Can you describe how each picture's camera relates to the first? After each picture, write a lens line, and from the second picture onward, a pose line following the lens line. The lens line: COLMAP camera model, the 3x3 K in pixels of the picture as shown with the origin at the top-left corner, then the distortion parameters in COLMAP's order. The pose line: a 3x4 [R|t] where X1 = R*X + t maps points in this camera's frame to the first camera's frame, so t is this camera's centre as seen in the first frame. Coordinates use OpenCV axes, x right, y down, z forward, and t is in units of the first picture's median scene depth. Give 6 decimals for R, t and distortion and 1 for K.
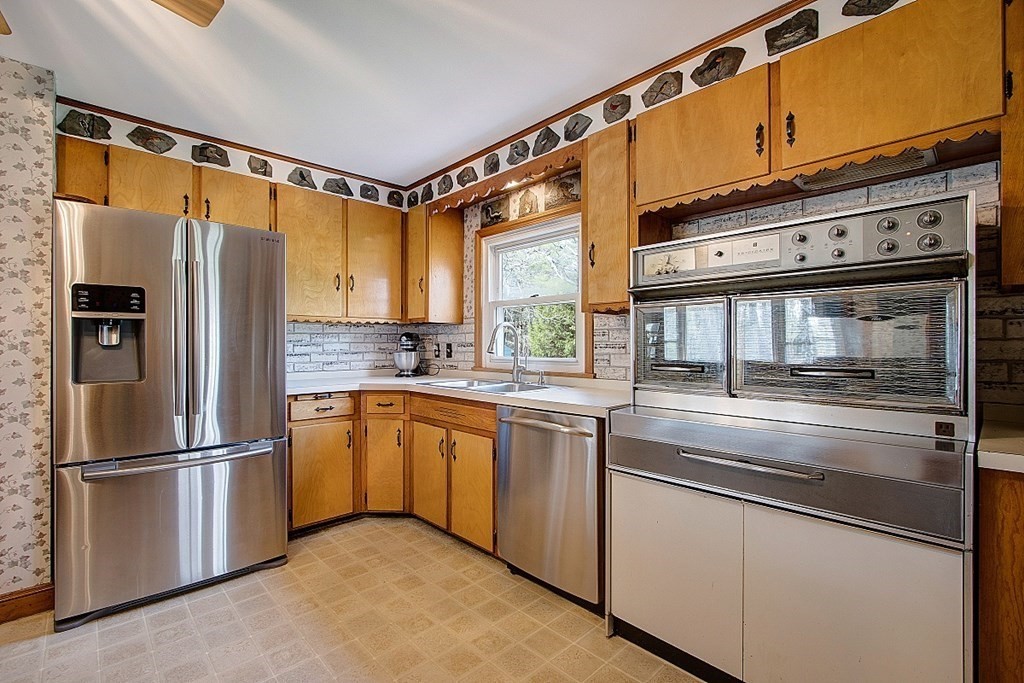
lens RADIAL K [[463.5, 0, 498.6], [0, 463.5, 339.9], [0, 0, 1]] dist [-0.015780, 0.002546]
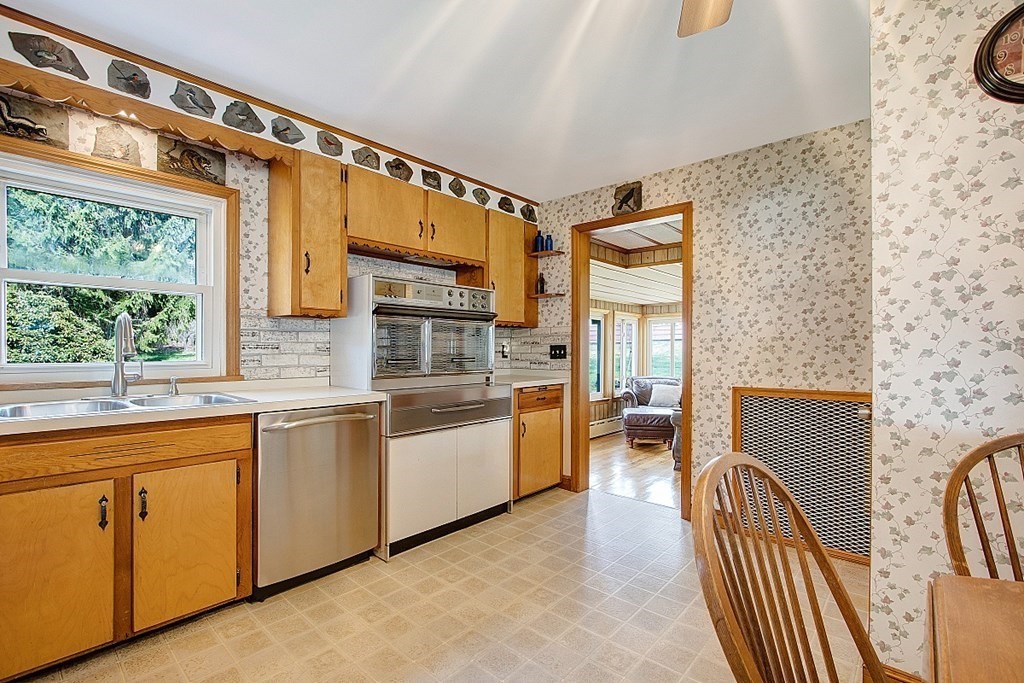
lens RADIAL K [[463.5, 0, 505.9], [0, 463.5, 347.2], [0, 0, 1]] dist [-0.015780, 0.002546]
pose [[-0.099647, 0.004597, 0.995012, -0.761732], [-0.011986, 0.999911, -0.005820, 0.012580], [-0.994951, -0.012506, -0.099583, 0.528643]]
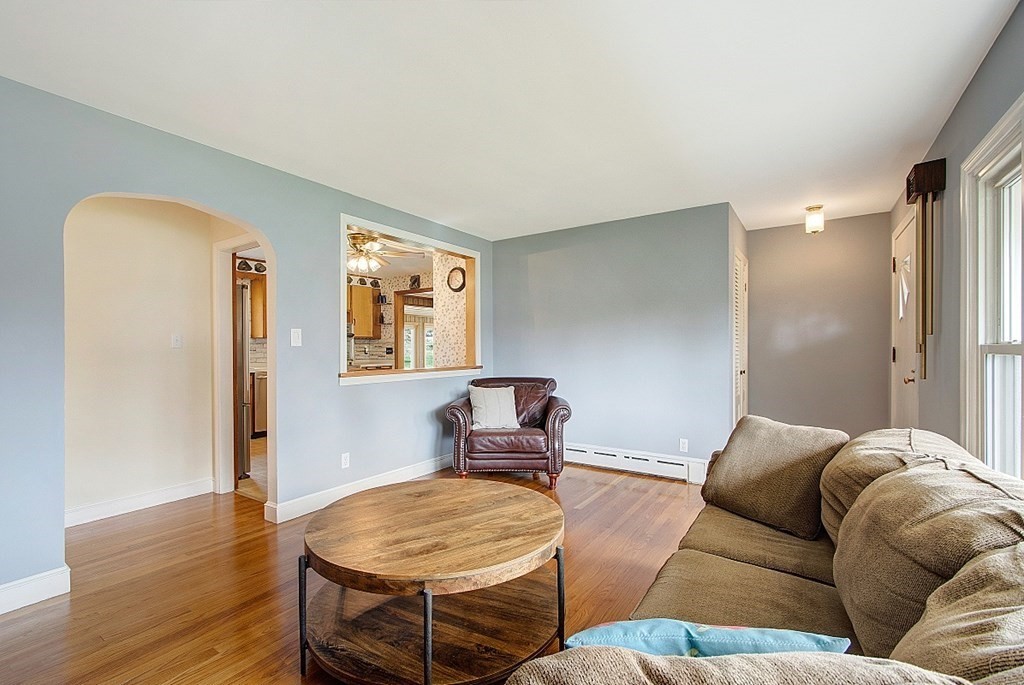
lens RADIAL K [[463.5, 0, 511.3], [0, 463.5, 350.3], [0, 0, 1]] dist [-0.015780, 0.002546]
pose [[-0.244178, -0.002162, 0.969728, -2.391178], [-0.003614, 0.999993, 0.001319, 0.006653], [-0.969724, -0.003182, -0.244184, 0.206052]]
